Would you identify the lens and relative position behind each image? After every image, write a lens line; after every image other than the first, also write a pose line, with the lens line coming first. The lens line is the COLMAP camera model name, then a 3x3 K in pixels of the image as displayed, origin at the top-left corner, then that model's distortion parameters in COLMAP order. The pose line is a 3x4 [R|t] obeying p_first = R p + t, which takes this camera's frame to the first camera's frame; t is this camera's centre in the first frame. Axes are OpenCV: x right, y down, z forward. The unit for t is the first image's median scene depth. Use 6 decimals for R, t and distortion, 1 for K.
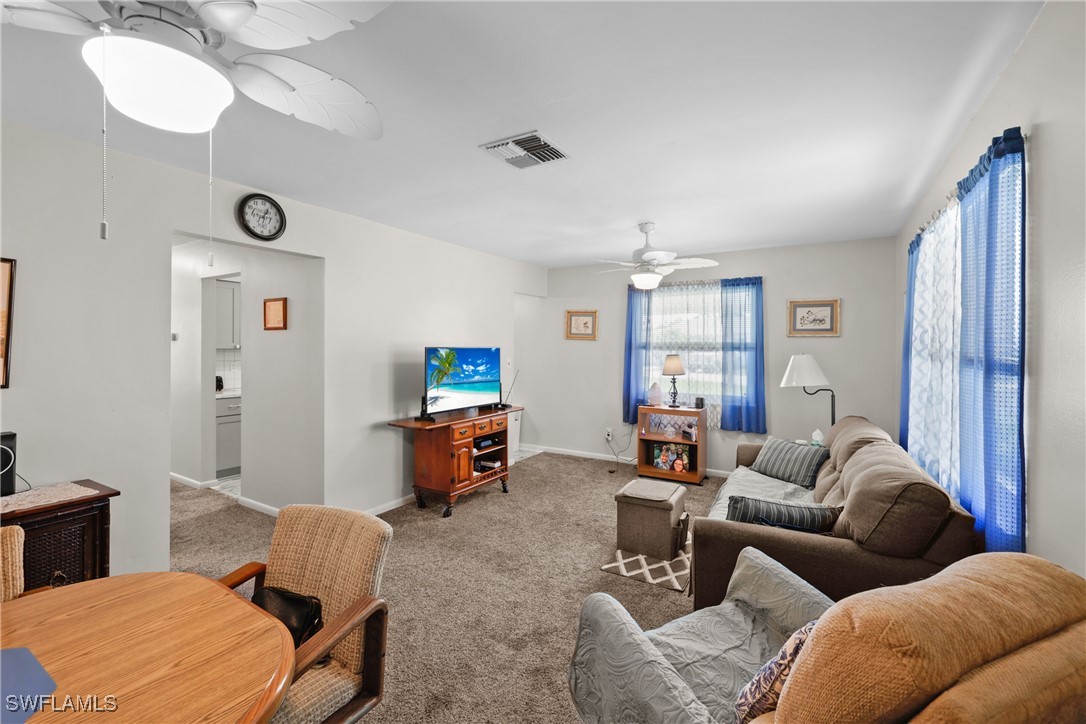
lens RADIAL K [[463.1, 0, 545.8], [0, 463.1, 336.6], [0, 0, 1]] dist [-0.001517, -0.000394]
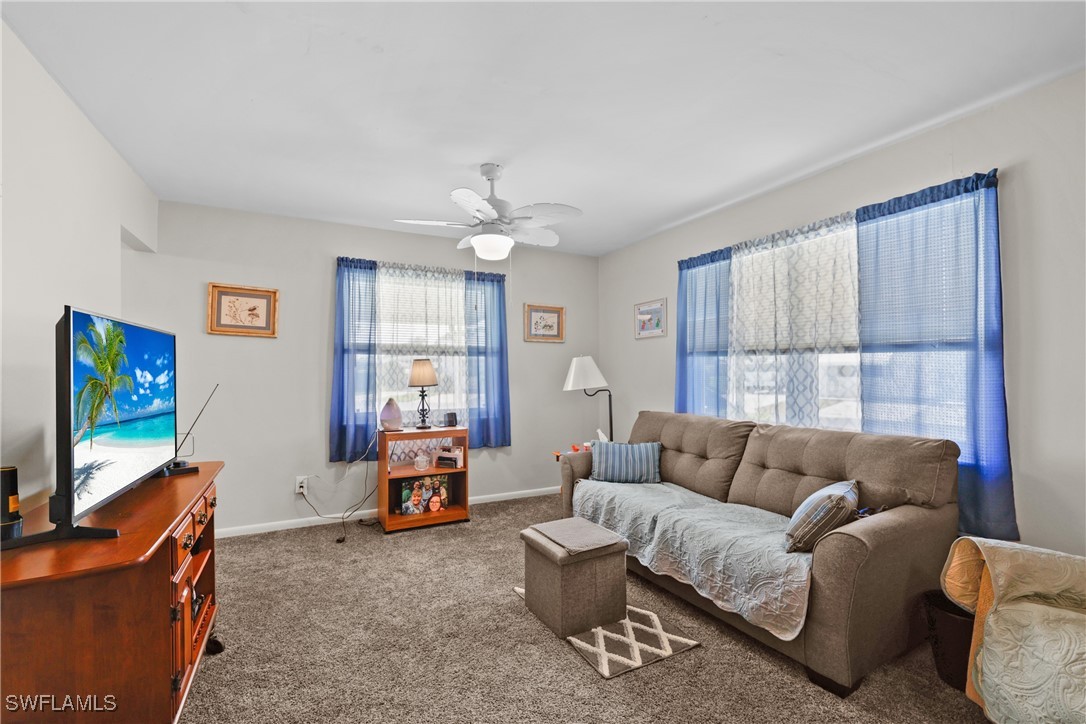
lens RADIAL K [[468.9, 0, 541.8], [0, 468.9, 369.2], [0, 0, 1]] dist [-0.000952, -0.000137]
pose [[0.528464, -0.004306, 0.848945, -0.278766], [-0.011257, 0.999864, 0.012079, 0.044751], [-0.848881, -0.015940, 0.528343, 0.444391]]
